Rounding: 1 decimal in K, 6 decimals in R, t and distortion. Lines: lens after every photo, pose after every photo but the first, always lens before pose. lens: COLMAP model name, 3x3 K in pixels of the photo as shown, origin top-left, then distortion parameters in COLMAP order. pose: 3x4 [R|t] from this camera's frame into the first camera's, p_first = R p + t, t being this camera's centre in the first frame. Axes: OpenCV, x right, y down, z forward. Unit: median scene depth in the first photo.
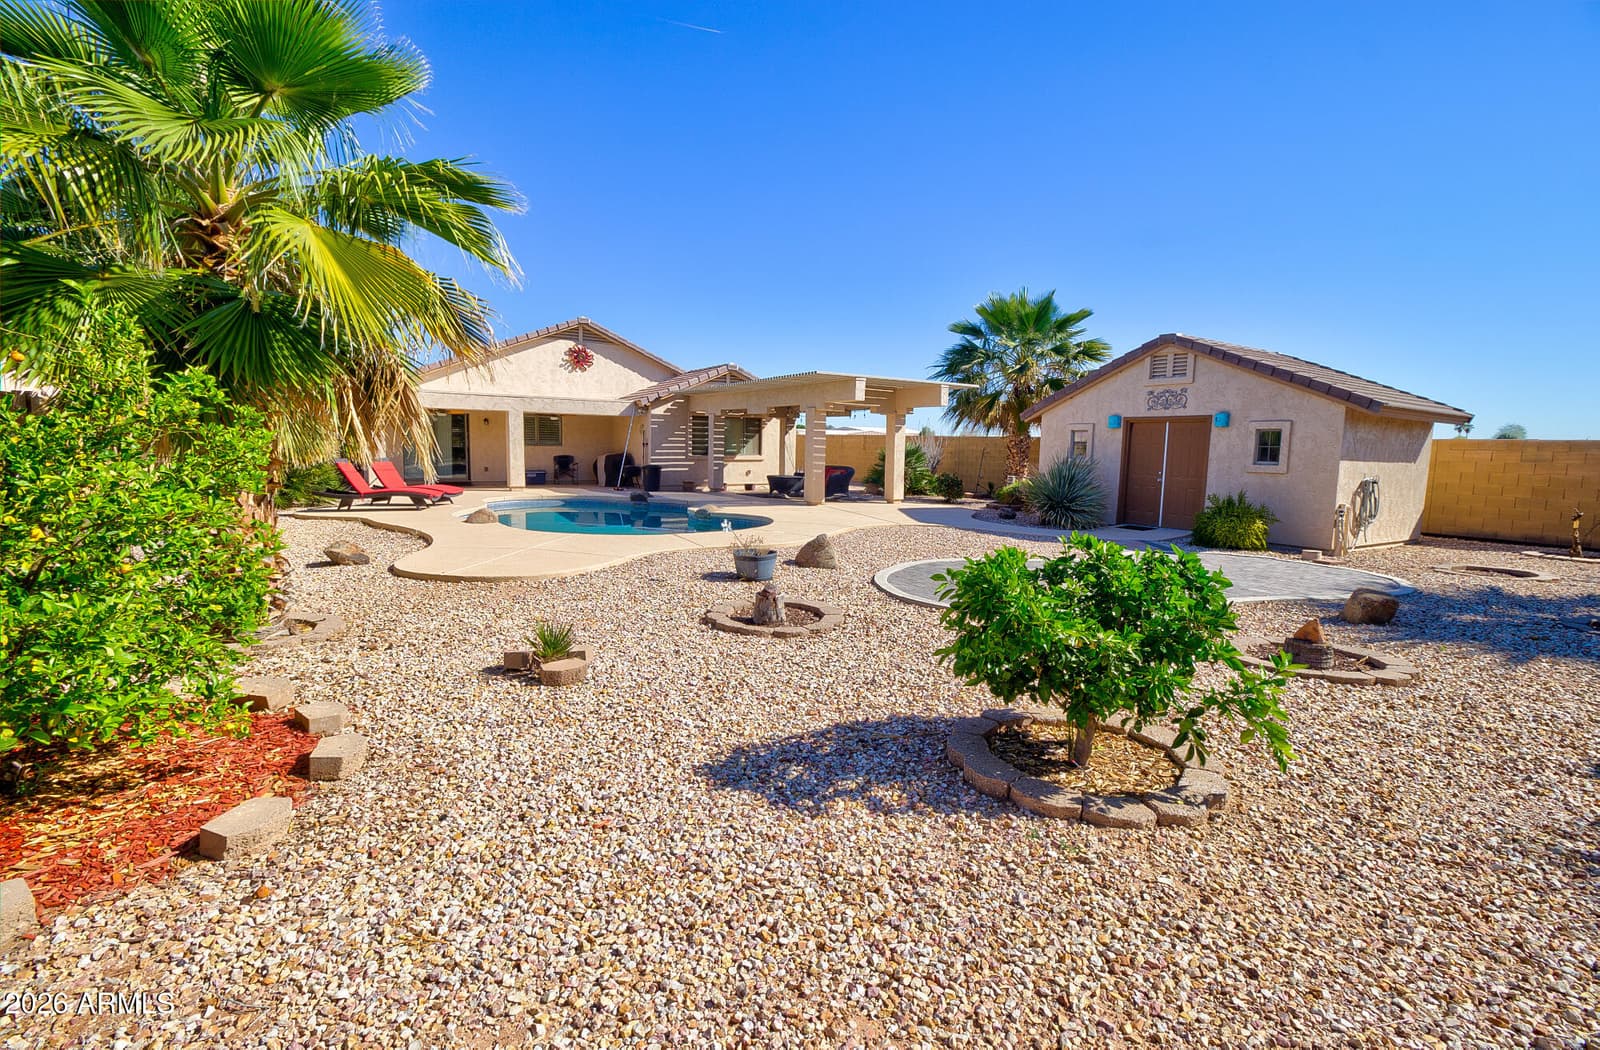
lens RADIAL K [[721.7, 0, 800.0], [0, 721.7, 525.0], [0, 0, 1]] dist [-0.011672, -0.000099]
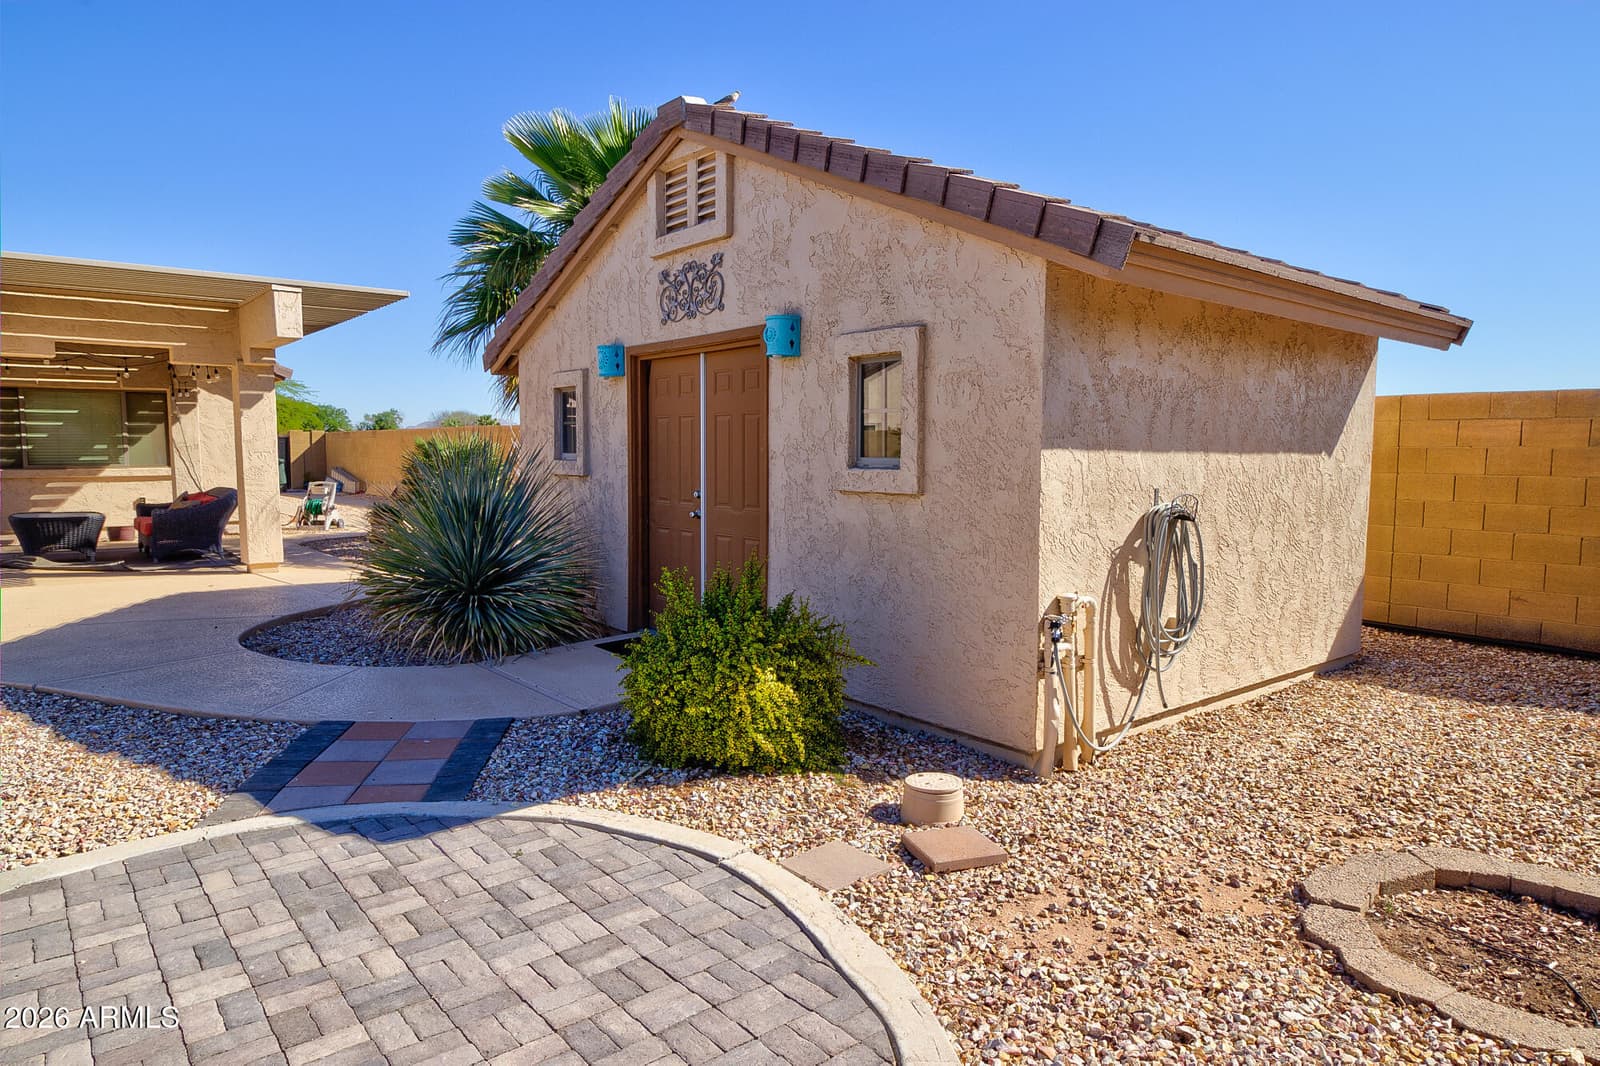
lens RADIAL K [[1008.2, 0, 800.0], [0, 1008.2, 533.0], [0, 0, 1]] dist [-0.000085, 0.000493]
pose [[0.989599, -0.028105, 0.141080, 0.511238], [0.032007, 0.999163, -0.025467, -0.041412], [-0.140246, 0.029718, 0.989671, 0.522706]]
